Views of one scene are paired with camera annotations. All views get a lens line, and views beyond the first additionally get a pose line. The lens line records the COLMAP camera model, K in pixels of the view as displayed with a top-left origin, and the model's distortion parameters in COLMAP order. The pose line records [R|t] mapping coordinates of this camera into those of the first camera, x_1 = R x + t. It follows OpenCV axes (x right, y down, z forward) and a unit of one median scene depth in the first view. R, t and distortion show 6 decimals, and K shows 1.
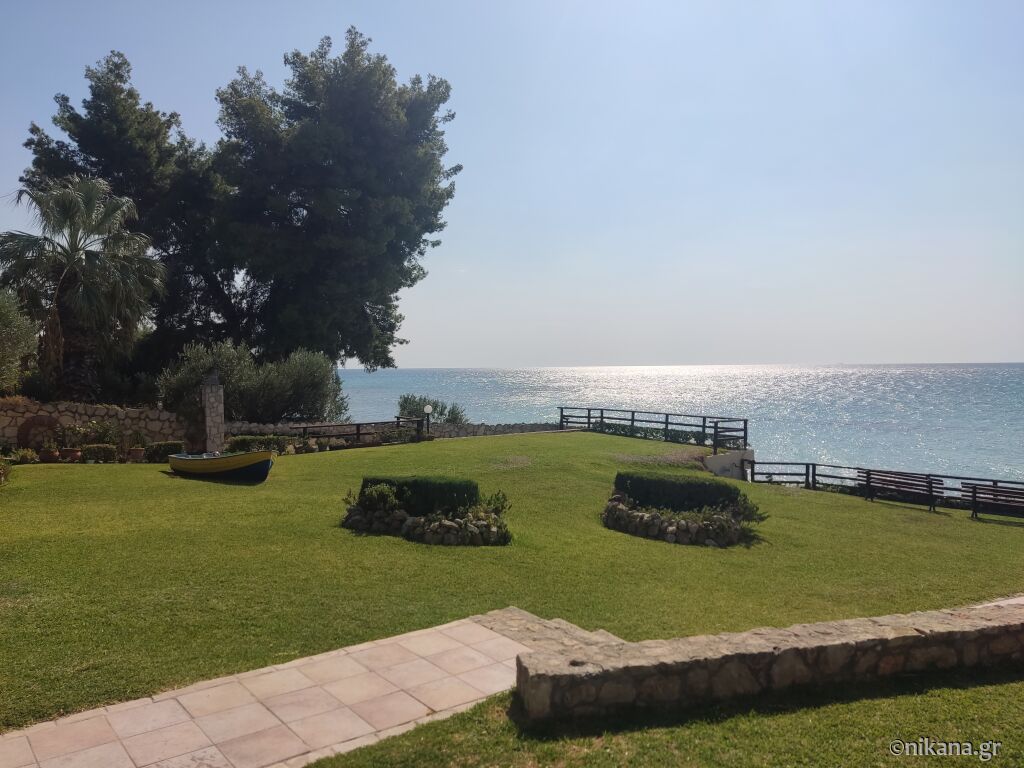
lens RADIAL K [[760.3, 0, 516.9], [0, 760.3, 389.3], [0, 0, 1]] dist [0.091472, -0.144538]
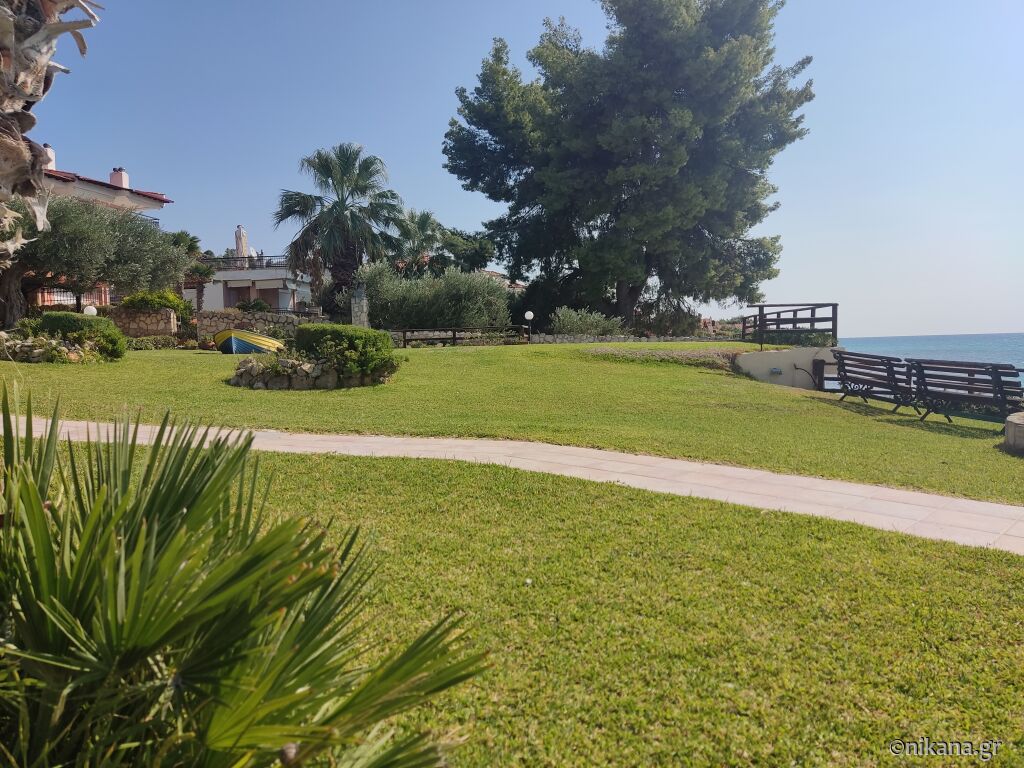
lens RADIAL K [[753.7, 0, 512.0], [0, 753.7, 384.0], [0, 0, 1]] dist [0.123607, -0.137476]
pose [[0.738592, 0.019529, -0.673870, 0.550531], [-0.000438, 0.999594, 0.028489, 0.091667], [0.674153, -0.020746, 0.738301, 0.294620]]
